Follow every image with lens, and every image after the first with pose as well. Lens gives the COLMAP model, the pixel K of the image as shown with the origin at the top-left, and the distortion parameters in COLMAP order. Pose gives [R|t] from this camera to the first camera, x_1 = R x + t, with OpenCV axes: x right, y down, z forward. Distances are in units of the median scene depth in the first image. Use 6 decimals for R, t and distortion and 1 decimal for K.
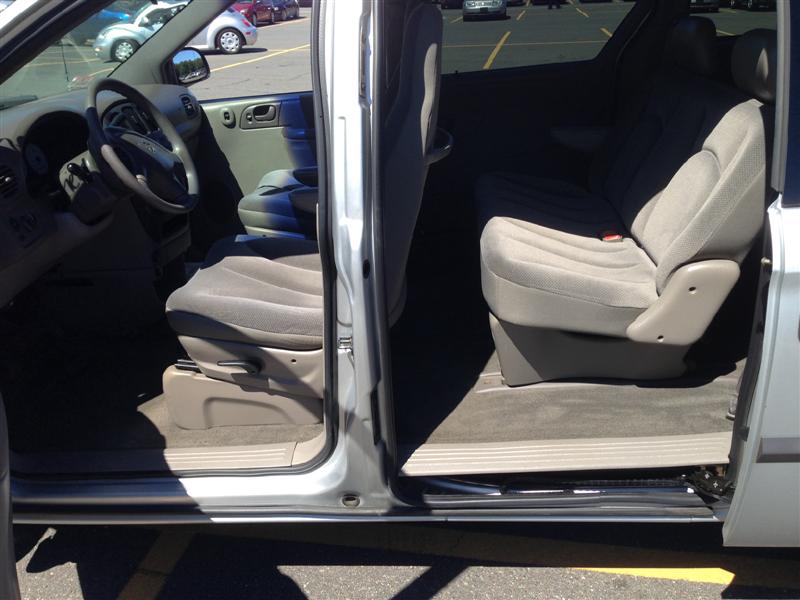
lens RADIAL K [[737.7, 0, 399.9], [0, 737.7, 326.7], [0, 0, 1]] dist [0.003790, -0.004949]
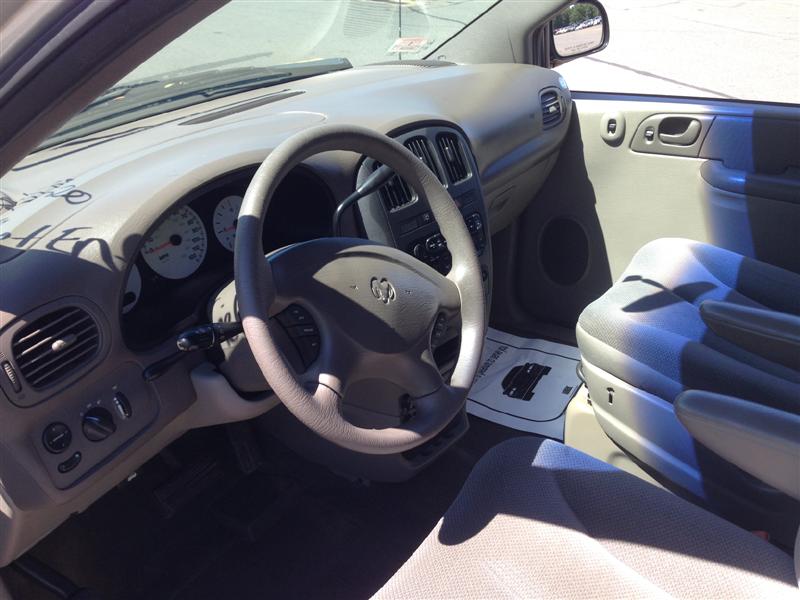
lens RADIAL K [[718.2, 0, 400.0], [0, 718.2, 300.0], [0, 0, 1]] dist [0.136823, -0.215023]
pose [[0.860635, 0.264291, -0.435267, -0.125849], [-0.225744, 0.964204, 0.139105, -0.276492], [0.456450, -0.021460, 0.889490, 0.562462]]
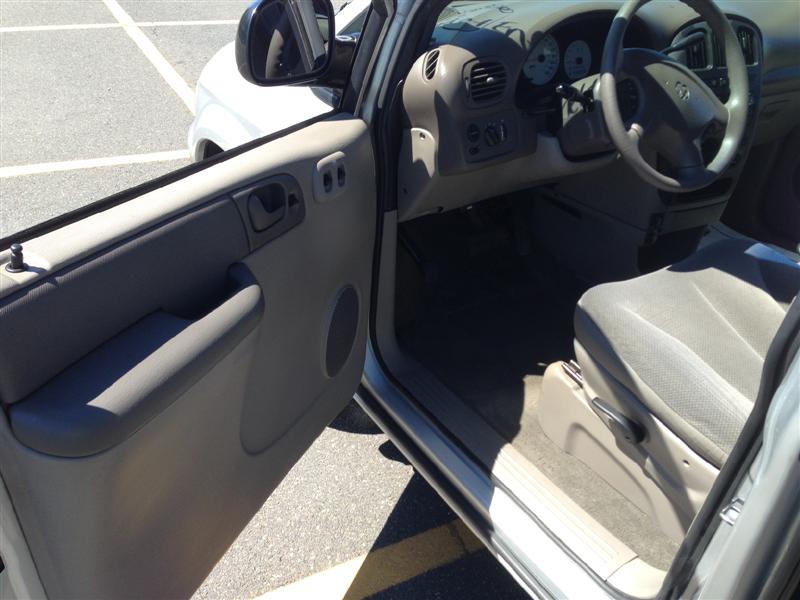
lens RADIAL K [[718.2, 0, 400.0], [0, 718.2, 300.0], [0, 0, 1]] dist [0.136823, -0.215023]
pose [[0.603818, 0.489804, -0.628884, 0.038801], [-0.413759, 0.866924, 0.277933, -0.138580], [0.681327, 0.092386, 0.726126, 0.289442]]
